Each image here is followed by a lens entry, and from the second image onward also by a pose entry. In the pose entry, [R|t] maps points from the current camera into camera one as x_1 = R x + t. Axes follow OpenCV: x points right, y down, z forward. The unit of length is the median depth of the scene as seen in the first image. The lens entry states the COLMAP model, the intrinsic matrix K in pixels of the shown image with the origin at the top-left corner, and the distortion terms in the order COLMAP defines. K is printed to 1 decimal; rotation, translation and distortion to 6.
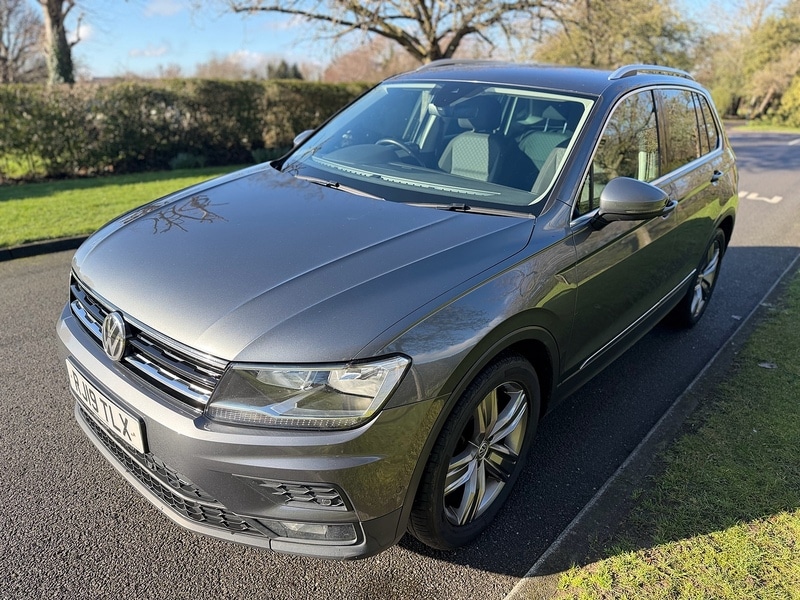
lens RADIAL K [[575.8, 0, 403.3], [0, 575.8, 299.5], [0, 0, 1]] dist [0.006701, -0.010250]
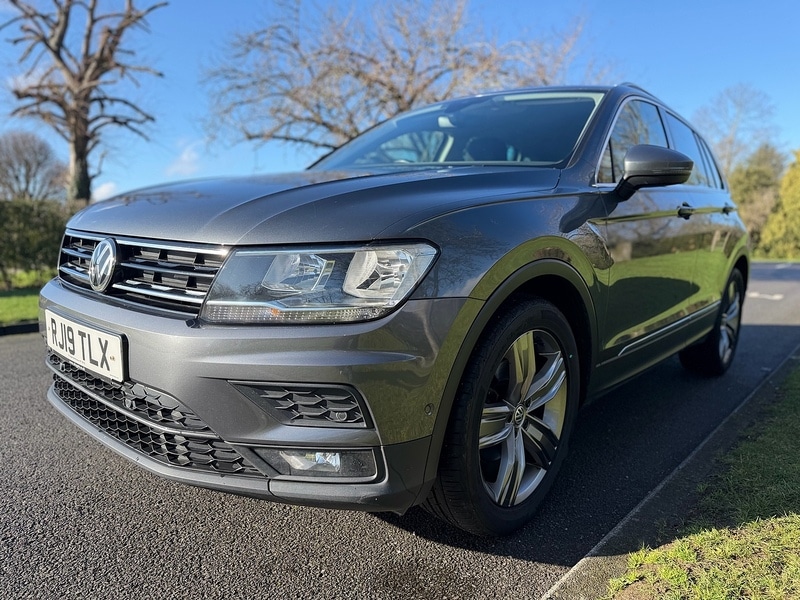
lens RADIAL K [[575.8, 0, 403.1], [0, 575.8, 296.8], [0, 0, 1]] dist [0.006701, -0.010250]
pose [[0.999943, -0.010430, 0.002302, -0.035832], [0.010677, 0.970670, -0.240179, 0.302158], [0.000271, 0.240190, 0.970726, 0.132521]]
